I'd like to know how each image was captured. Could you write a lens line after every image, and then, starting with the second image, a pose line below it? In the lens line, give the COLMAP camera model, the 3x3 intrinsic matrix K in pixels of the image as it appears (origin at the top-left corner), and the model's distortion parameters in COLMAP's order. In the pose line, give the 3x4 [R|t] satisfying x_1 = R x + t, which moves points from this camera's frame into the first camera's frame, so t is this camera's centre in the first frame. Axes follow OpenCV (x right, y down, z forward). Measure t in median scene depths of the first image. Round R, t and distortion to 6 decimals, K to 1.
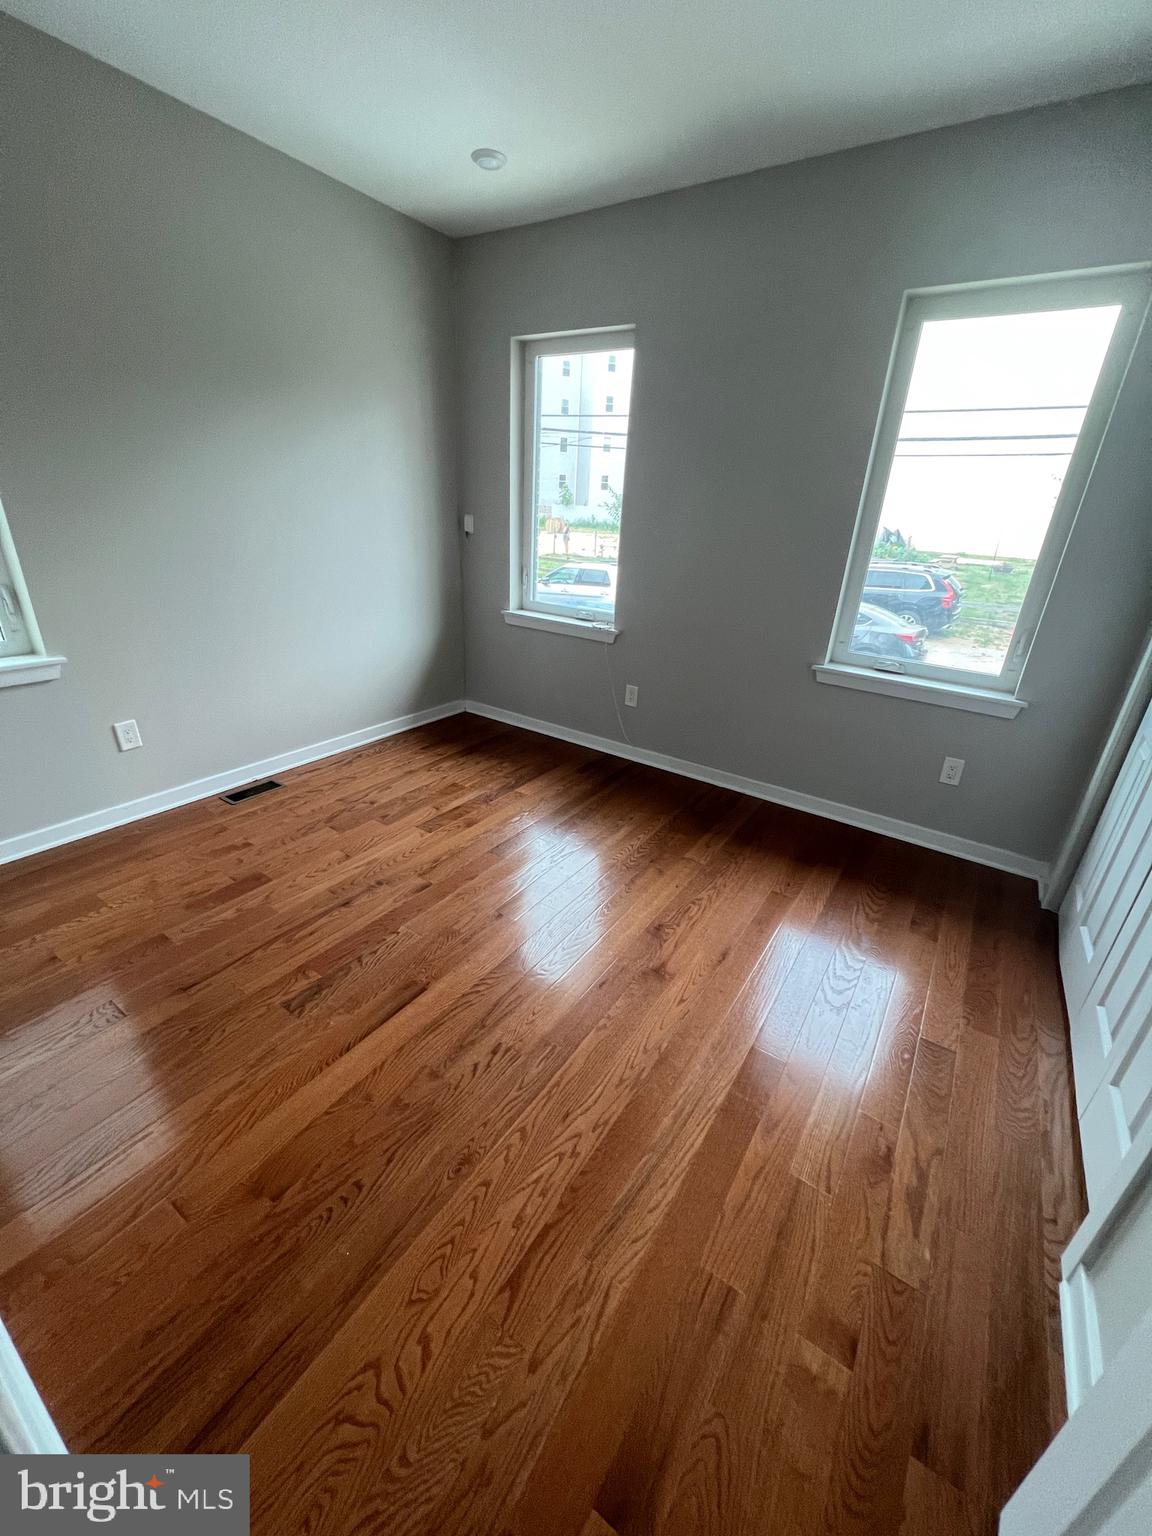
lens RADIAL K [[618.1, 0, 579.1], [0, 618.1, 763.9], [0, 0, 1]] dist [-0.012174, 0.000075]
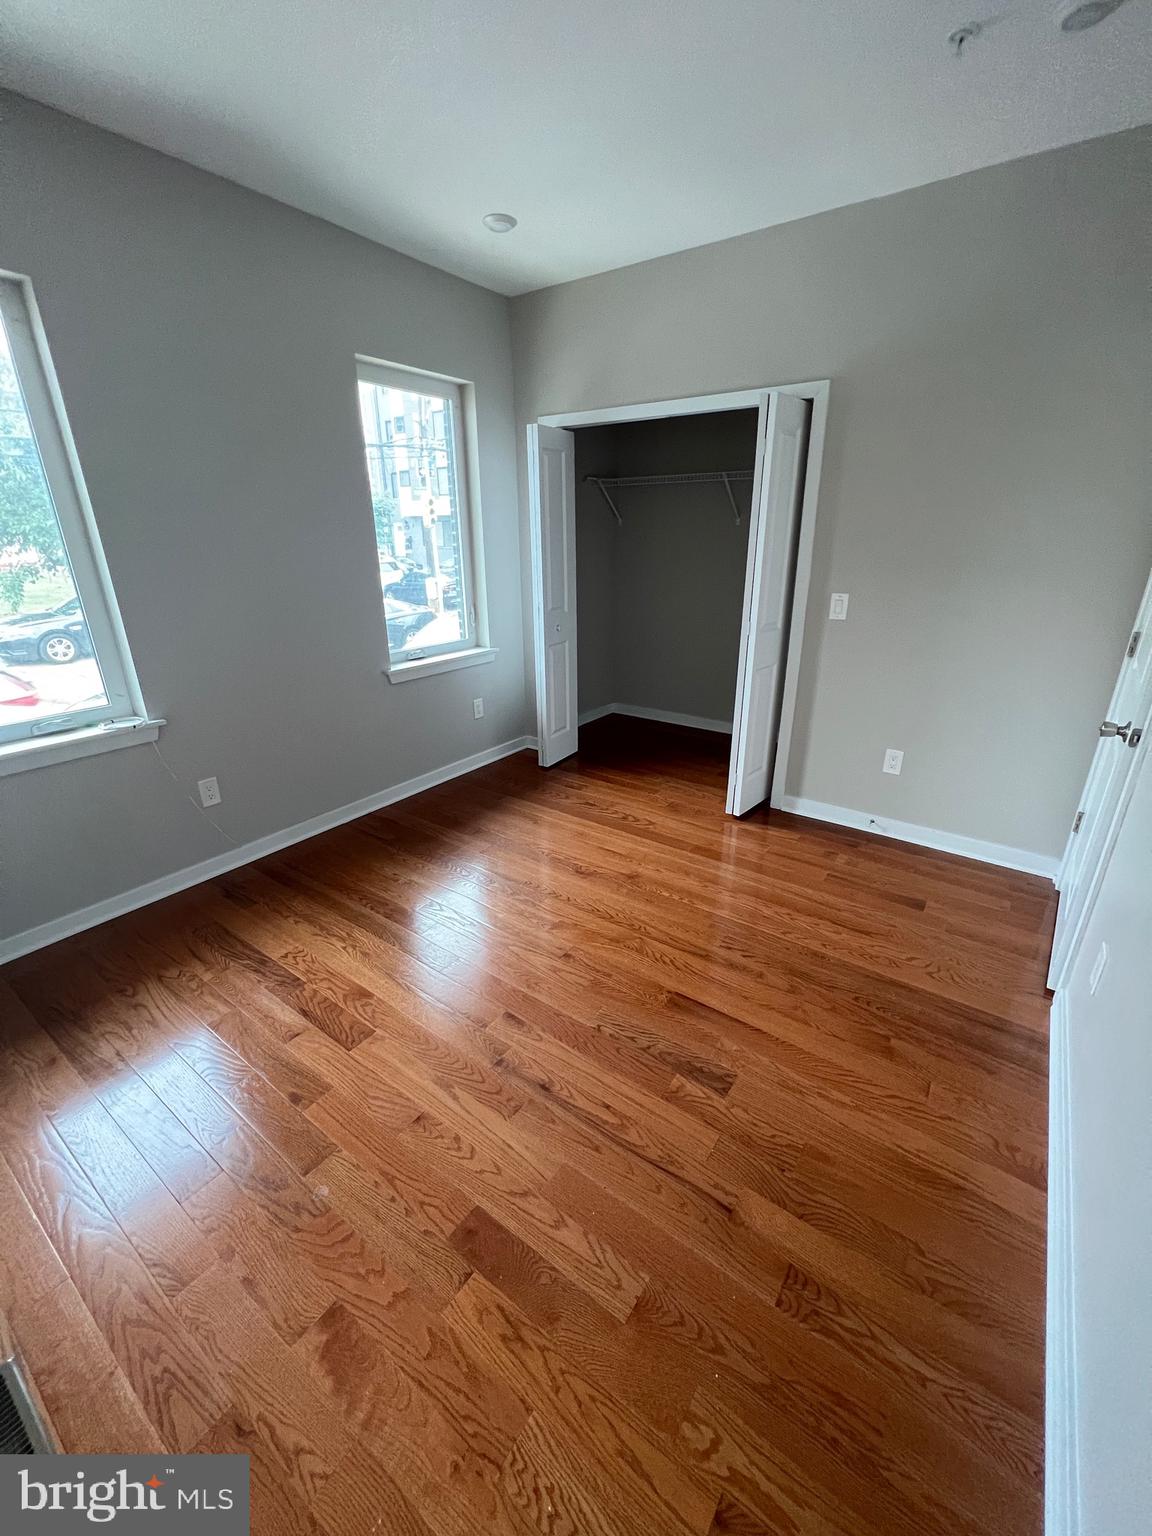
lens RADIAL K [[618.1, 0, 581.0], [0, 618.1, 763.8], [0, 0, 1]] dist [-0.012174, 0.000075]
pose [[0.025383, -0.404380, 0.914239, -0.774791], [0.394058, 0.844532, 0.362607, -0.312780], [-0.918735, 0.351059, 0.180786, 0.580520]]
